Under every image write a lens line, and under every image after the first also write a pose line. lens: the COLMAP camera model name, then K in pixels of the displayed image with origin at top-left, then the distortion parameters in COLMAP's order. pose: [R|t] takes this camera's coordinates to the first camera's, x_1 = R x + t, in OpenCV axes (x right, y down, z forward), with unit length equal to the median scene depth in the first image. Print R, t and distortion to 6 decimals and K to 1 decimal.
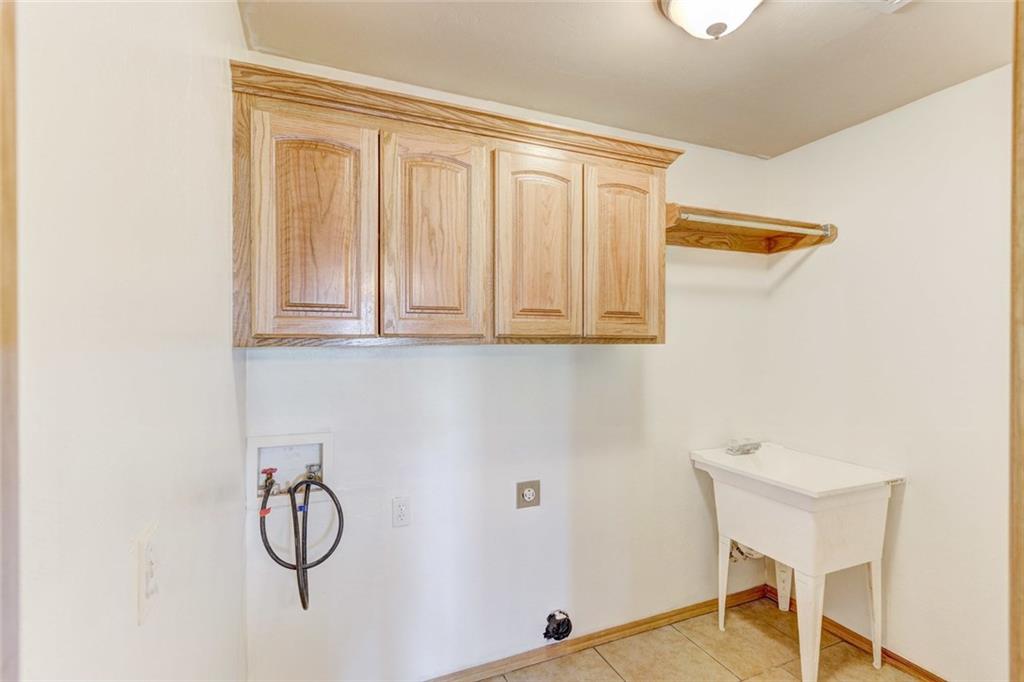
lens RADIAL K [[469.2, 0, 510.6], [0, 469.2, 343.2], [0, 0, 1]] dist [-0.013814, 0.003692]
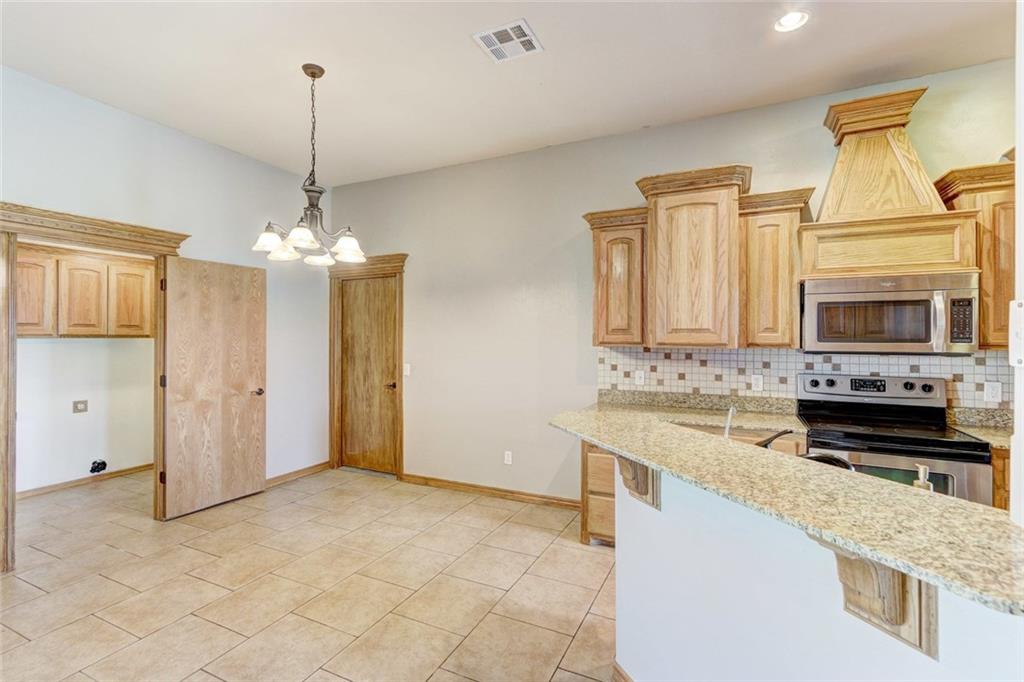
lens RADIAL K [[469.2, 0, 509.4], [0, 469.2, 342.0], [0, 0, 1]] dist [-0.013814, 0.003692]
pose [[0.750100, 0.000825, 0.661324, 0.122733], [-0.004823, 0.999979, 0.004223, 0.001829], [-0.661307, -0.006357, 0.750088, -2.269614]]
